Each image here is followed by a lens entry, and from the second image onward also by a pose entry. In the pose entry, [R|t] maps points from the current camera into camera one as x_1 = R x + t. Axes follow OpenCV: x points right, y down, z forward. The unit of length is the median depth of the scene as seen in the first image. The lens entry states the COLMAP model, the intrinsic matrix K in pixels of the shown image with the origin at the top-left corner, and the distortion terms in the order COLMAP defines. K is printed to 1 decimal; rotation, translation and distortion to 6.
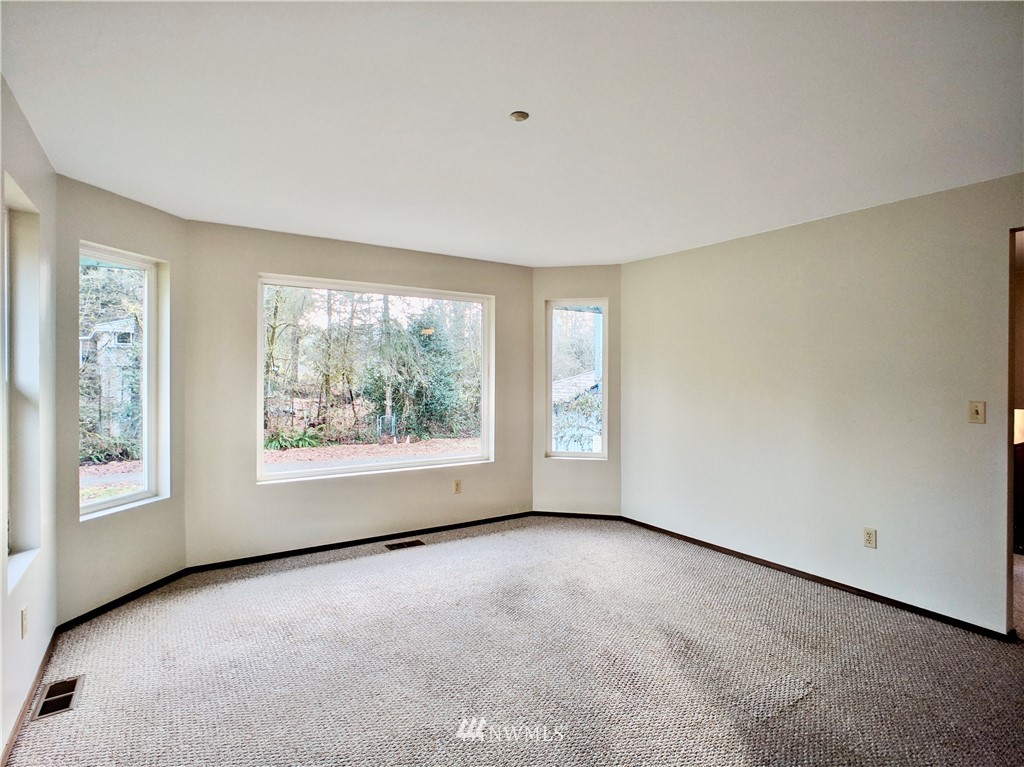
lens RADIAL K [[531.2, 0, 510.6], [0, 531.2, 377.1], [0, 0, 1]] dist [-0.030528, 0.011513]
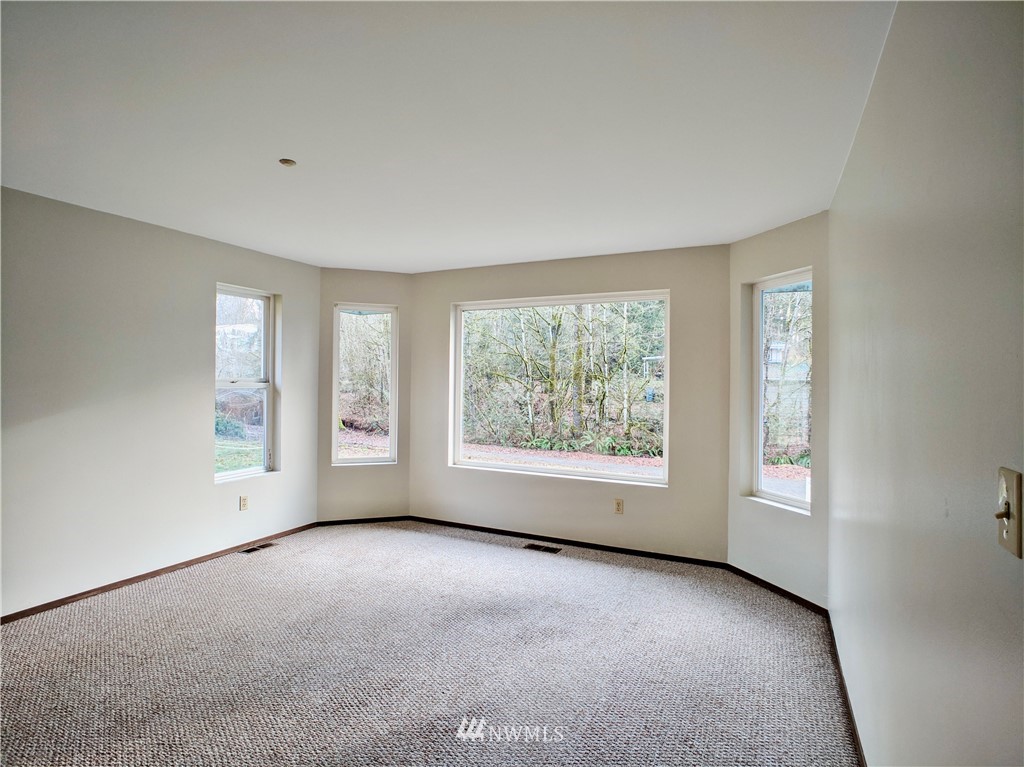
lens RADIAL K [[531.2, 0, 510.6], [0, 531.2, 377.1], [0, 0, 1]] dist [-0.030528, 0.011513]
pose [[0.507075, -0.004394, -0.861891, 0.786778], [-0.015848, 0.999770, -0.014421, 0.002090], [0.861756, 0.020971, 0.506889, 0.506554]]
